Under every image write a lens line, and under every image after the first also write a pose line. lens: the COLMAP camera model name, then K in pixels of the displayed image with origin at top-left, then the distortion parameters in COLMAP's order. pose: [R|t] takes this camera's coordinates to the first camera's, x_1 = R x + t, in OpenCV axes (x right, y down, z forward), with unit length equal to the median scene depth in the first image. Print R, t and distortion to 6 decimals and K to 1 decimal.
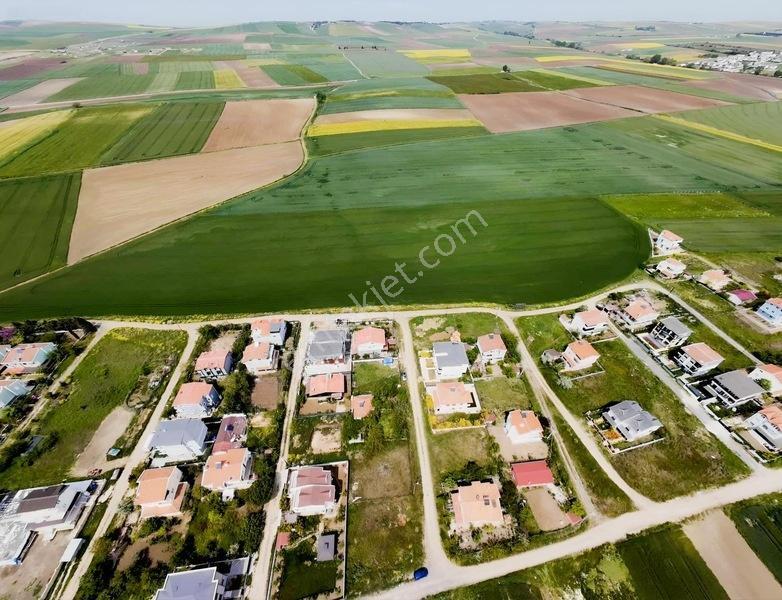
lens RADIAL K [[308.3, 0, 392.4], [0, 308.3, 302.4], [0, 0, 1]] dist [-0.004773, 0.001939]
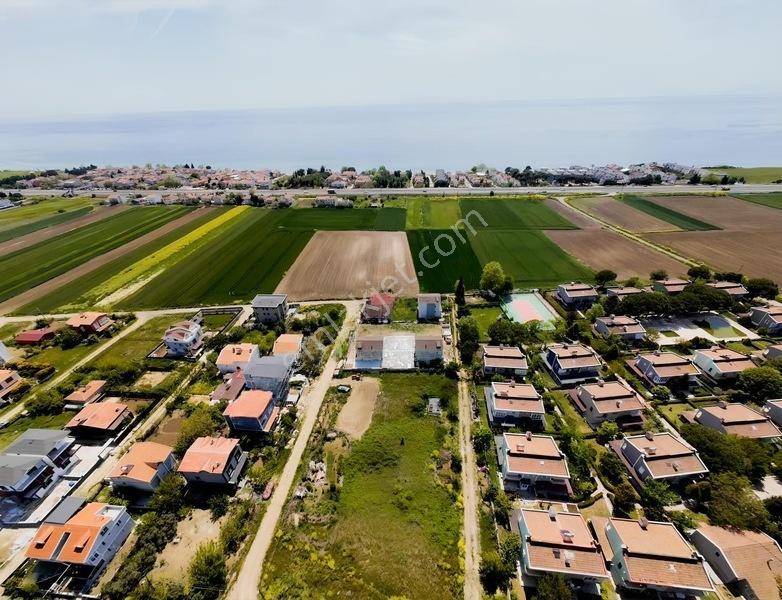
lens RADIAL K [[311.0, 0, 391.4], [0, 311.0, 298.3], [0, 0, 1]] dist [-0.005059, 0.002065]
pose [[-0.982947, -0.072503, 0.168993, -0.833326], [0.143179, 0.274919, 0.950747, -0.351583], [-0.115391, 0.958730, -0.259850, 0.669389]]
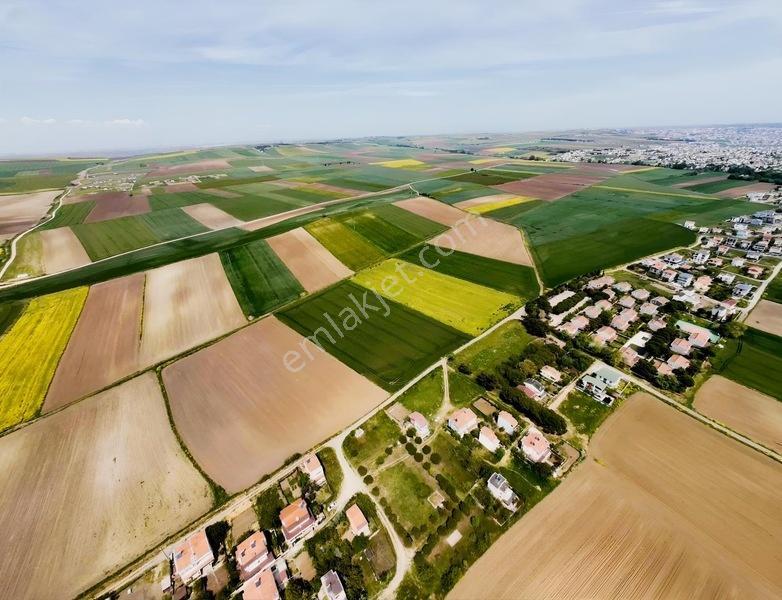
lens RADIAL K [[300.5, 0, 392.6], [0, 300.5, 317.1], [0, 0, 1]] dist [-0.002151, 0.000493]
pose [[0.923915, -0.226134, 0.308617, -3.211923], [0.282049, 0.947595, -0.150042, 0.294318], [-0.258515, 0.225671, 0.939278, -0.770420]]
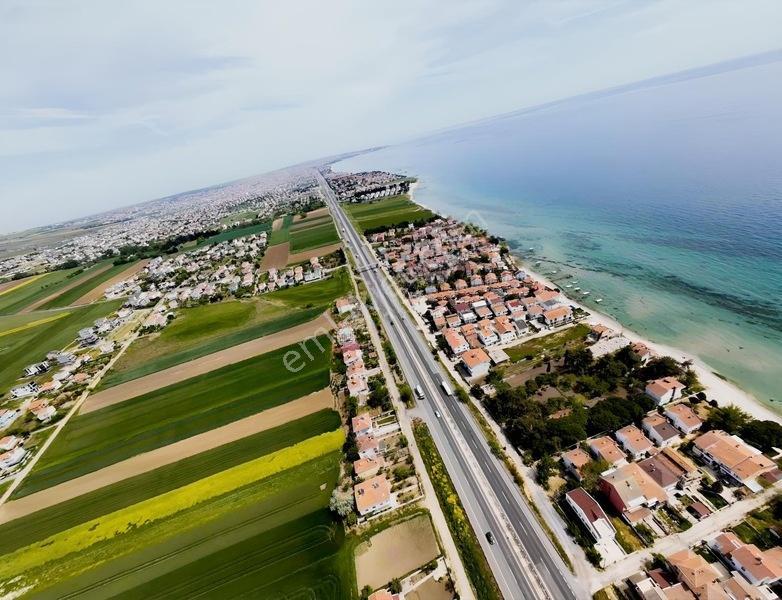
lens RADIAL K [[308.3, 0, 392.4], [0, 308.3, 302.4], [0, 0, 1]] dist [-0.004773, 0.001939]
pose [[-0.155953, -0.430639, 0.888948, -0.286708], [0.803308, 0.468394, 0.367837, 0.826135], [-0.574783, 0.771464, 0.272888, -1.165173]]
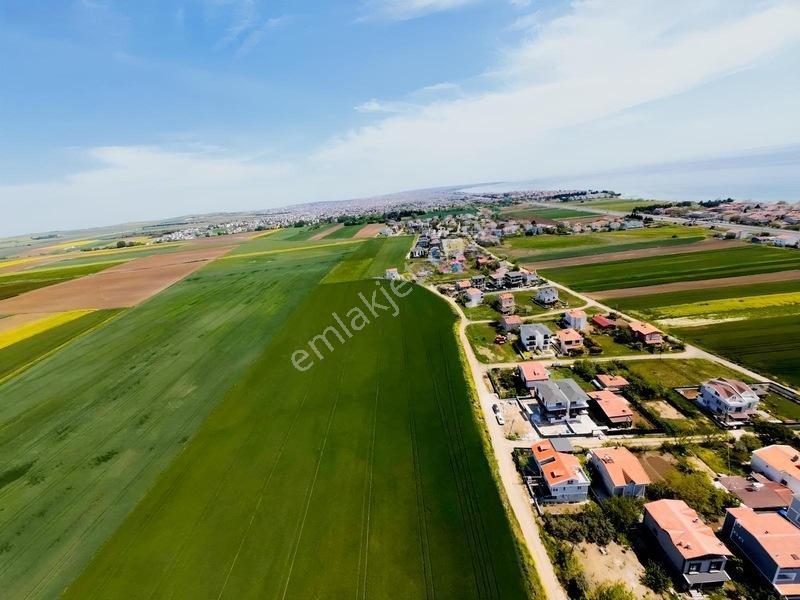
lens RADIAL K [[311.6, 0, 400.3], [0, 311.6, 297.3], [0, 0, 1]] dist [-0.003244, 0.000806]
pose [[0.118473, -0.328811, 0.936935, -0.817184], [0.750311, 0.647686, 0.132426, -0.395490], [-0.650383, 0.687304, 0.323444, 0.713845]]
